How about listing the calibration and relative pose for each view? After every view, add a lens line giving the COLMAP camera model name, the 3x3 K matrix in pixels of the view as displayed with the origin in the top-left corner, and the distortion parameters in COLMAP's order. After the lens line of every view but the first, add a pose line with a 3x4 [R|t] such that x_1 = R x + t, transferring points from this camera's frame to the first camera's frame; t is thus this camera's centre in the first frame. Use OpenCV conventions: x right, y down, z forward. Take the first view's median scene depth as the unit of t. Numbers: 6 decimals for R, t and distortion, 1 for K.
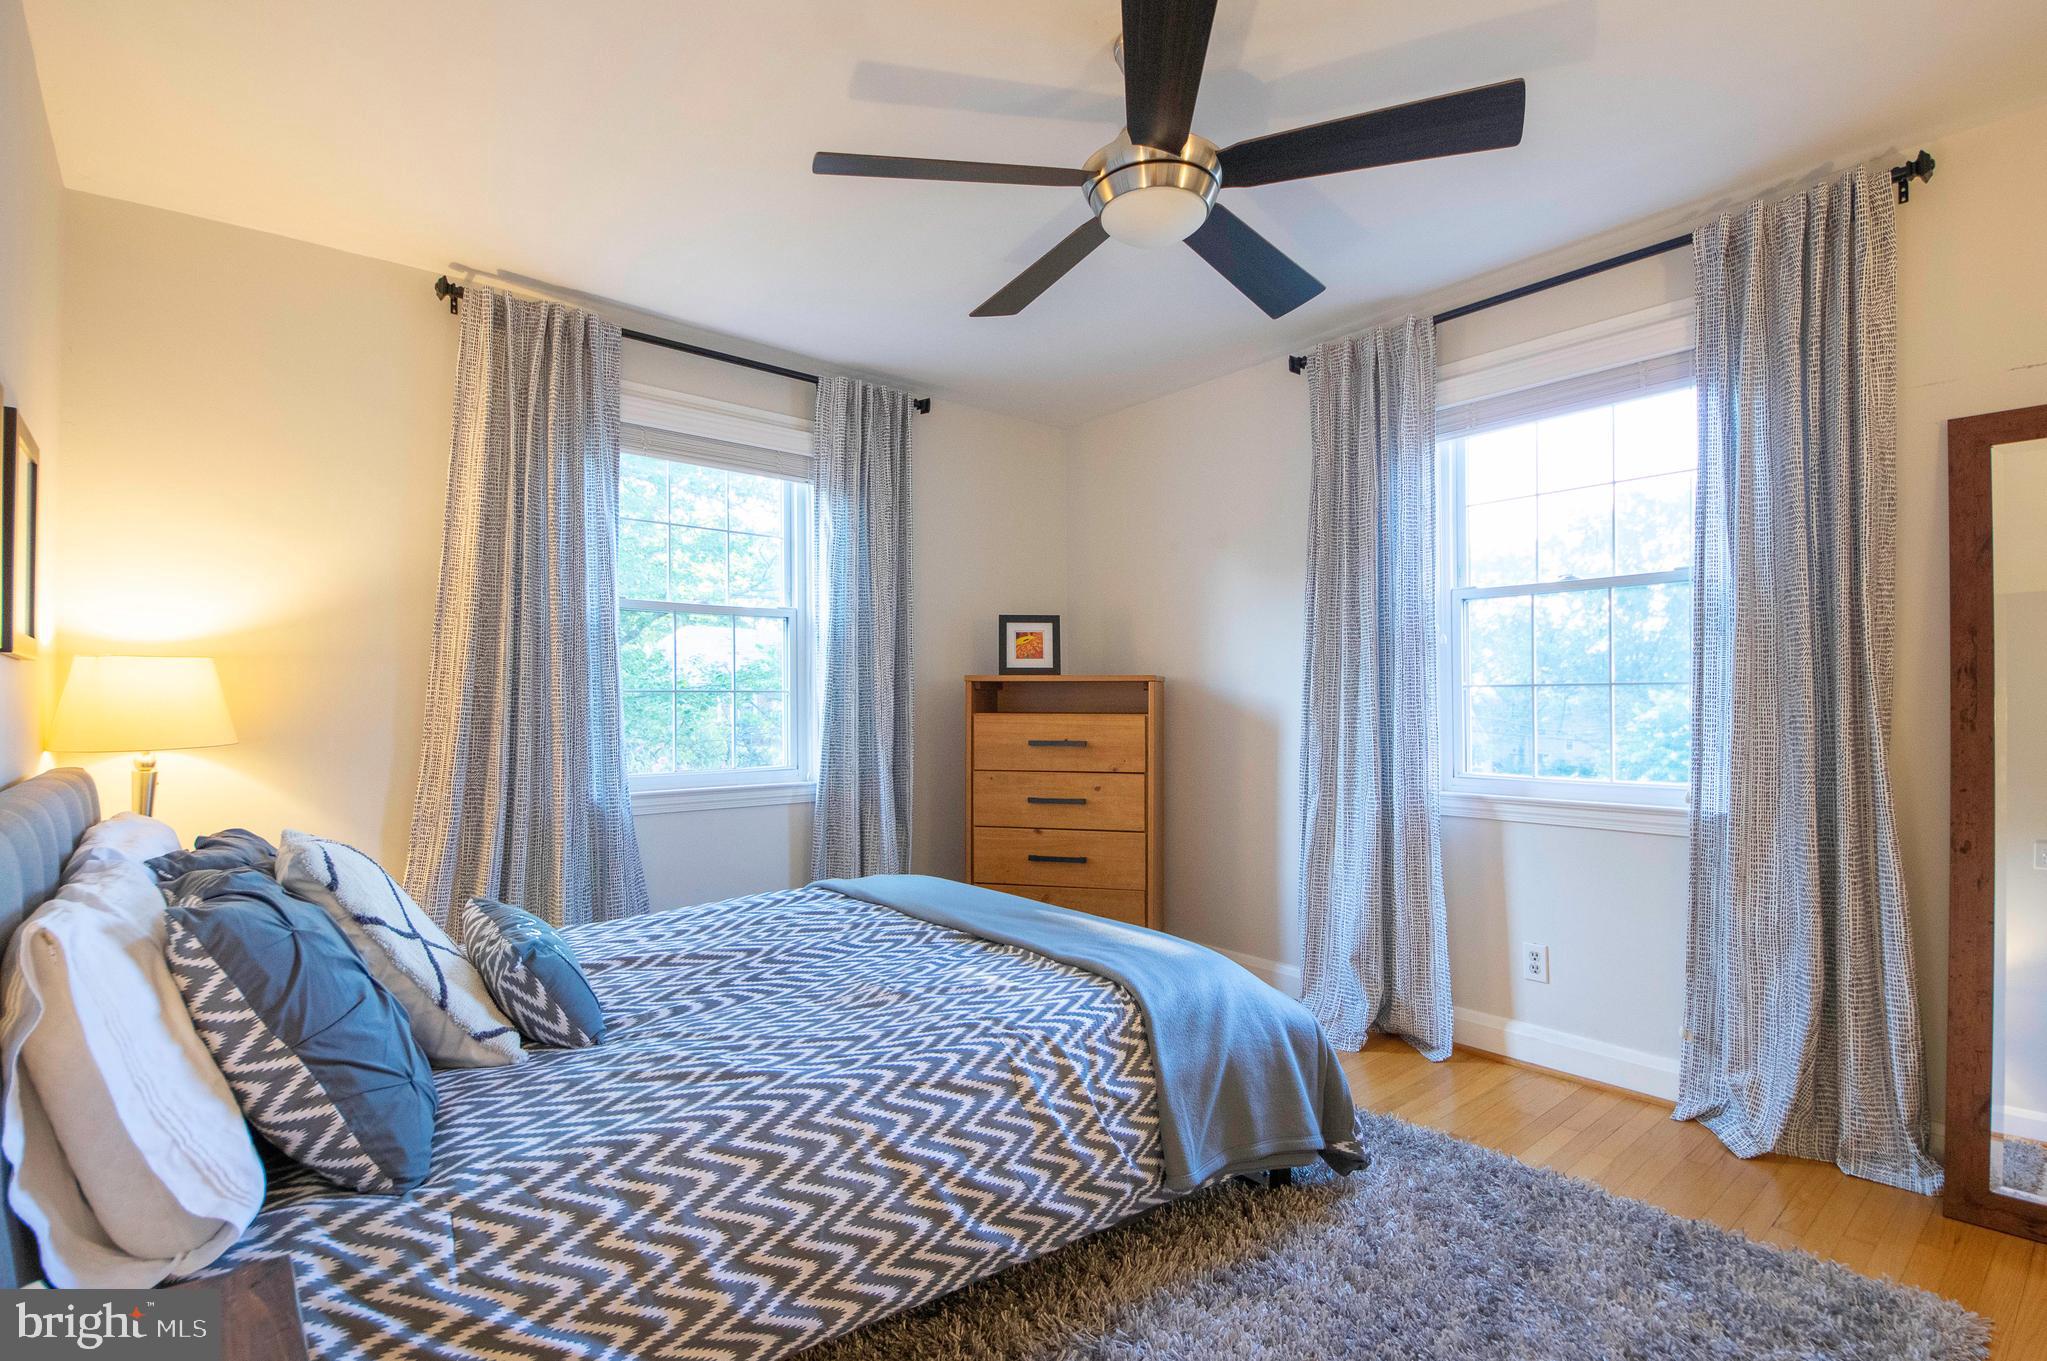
lens RADIAL K [[989.2, 0, 1023.5], [0, 989.2, 680.5], [0, 0, 1]] dist [0.023456, -0.026791]
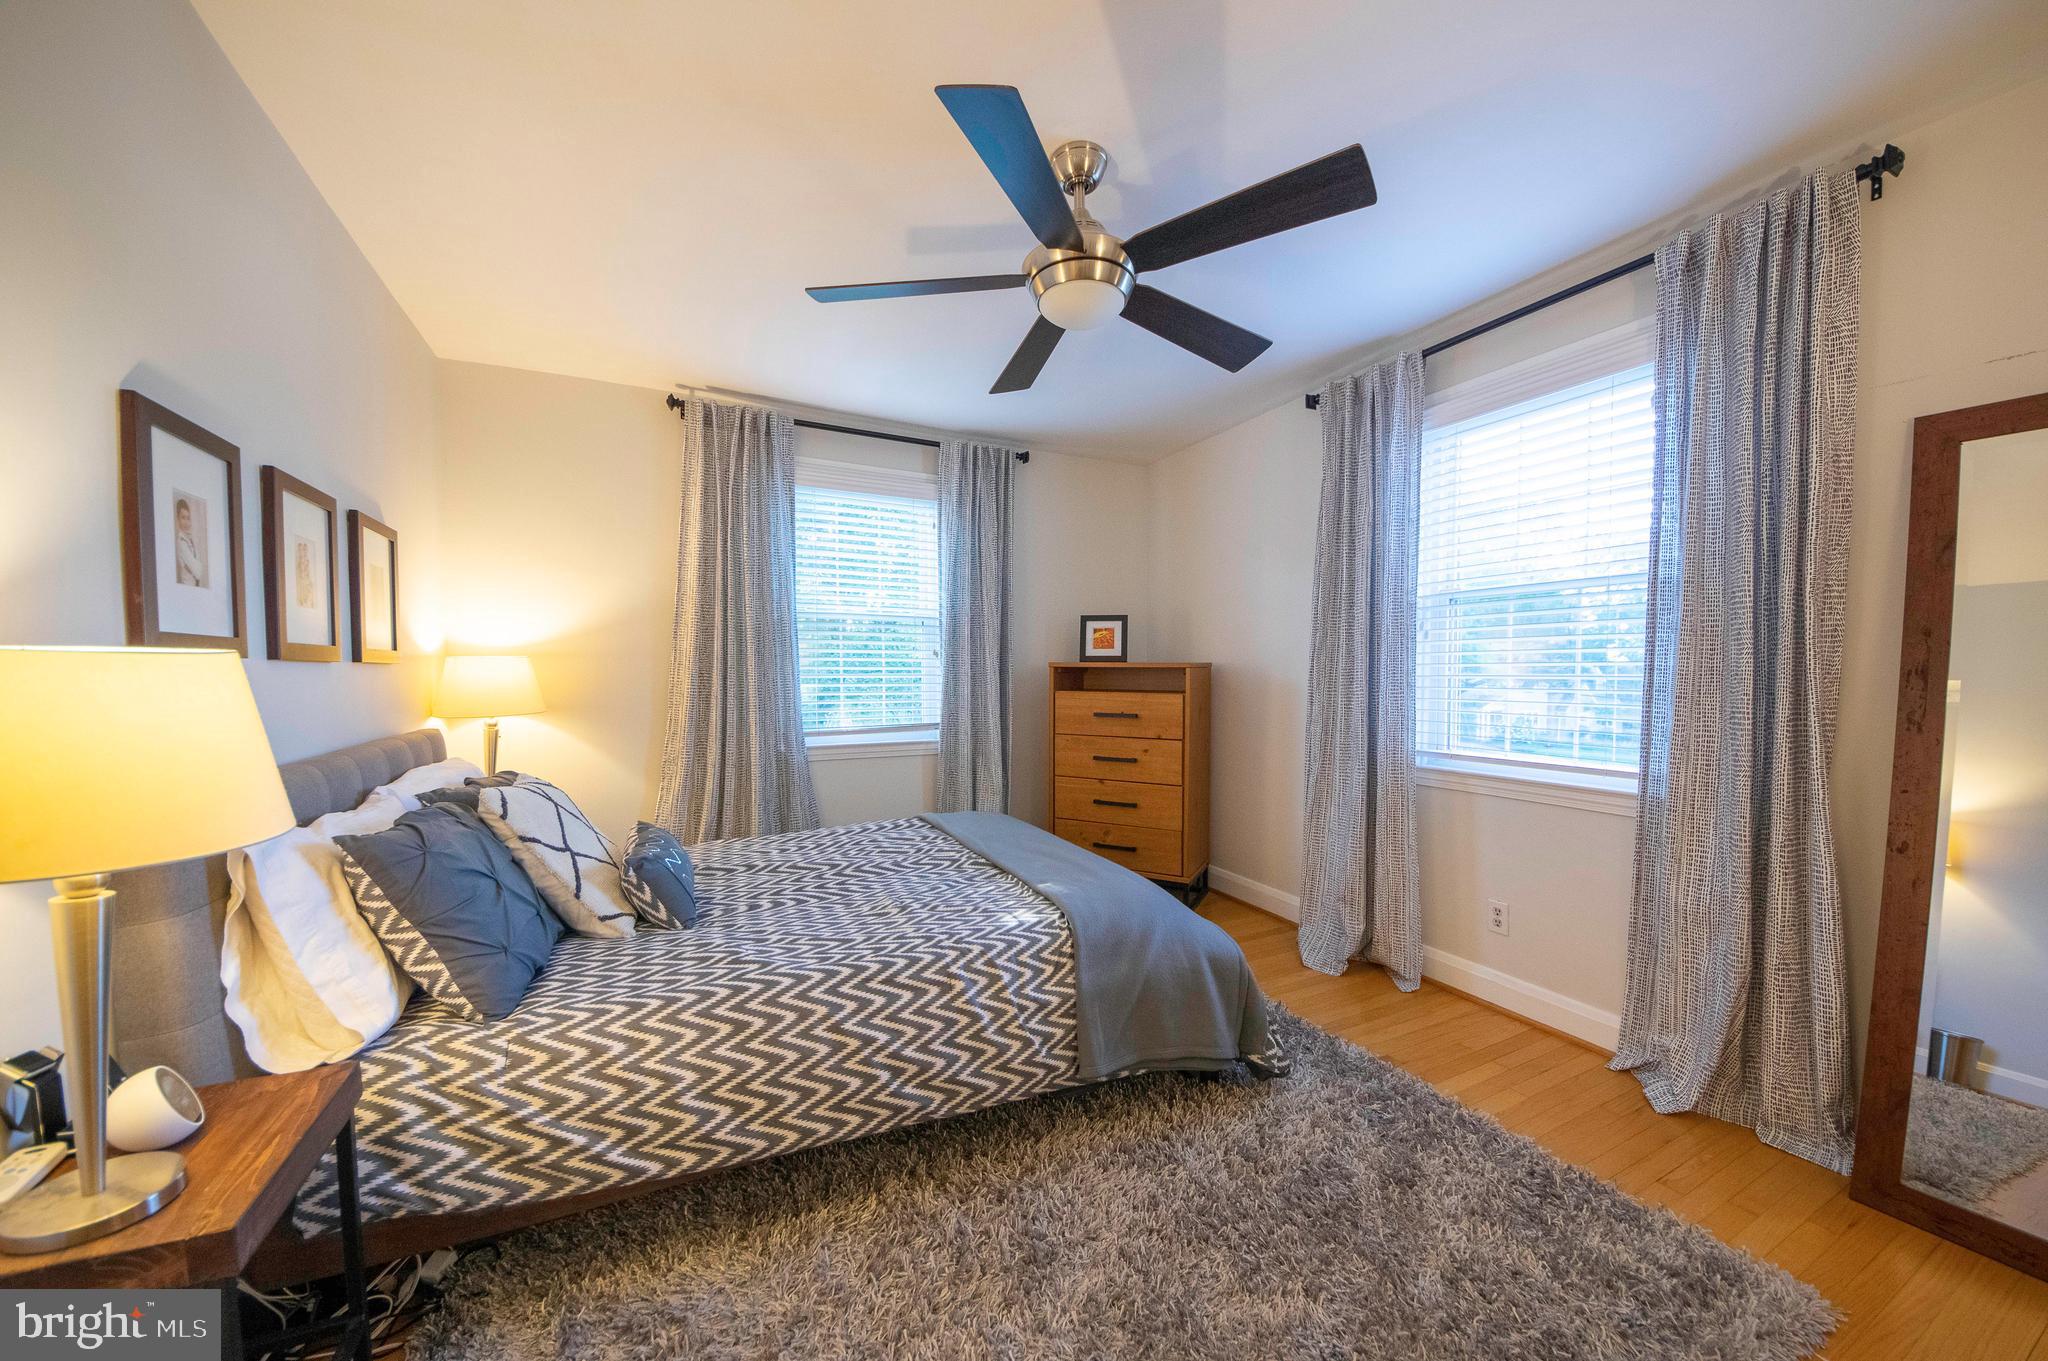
lens RADIAL K [[735.2, 0, 1051.8], [0, 735.2, 683.1], [0, 0, 1]] dist [0.025455, -0.021412]
pose [[0.969589, 0.008572, -0.244588, 0.293380], [0.003018, 0.998892, 0.046971, -0.037160], [0.244720, -0.046280, 0.968489, 0.072917]]
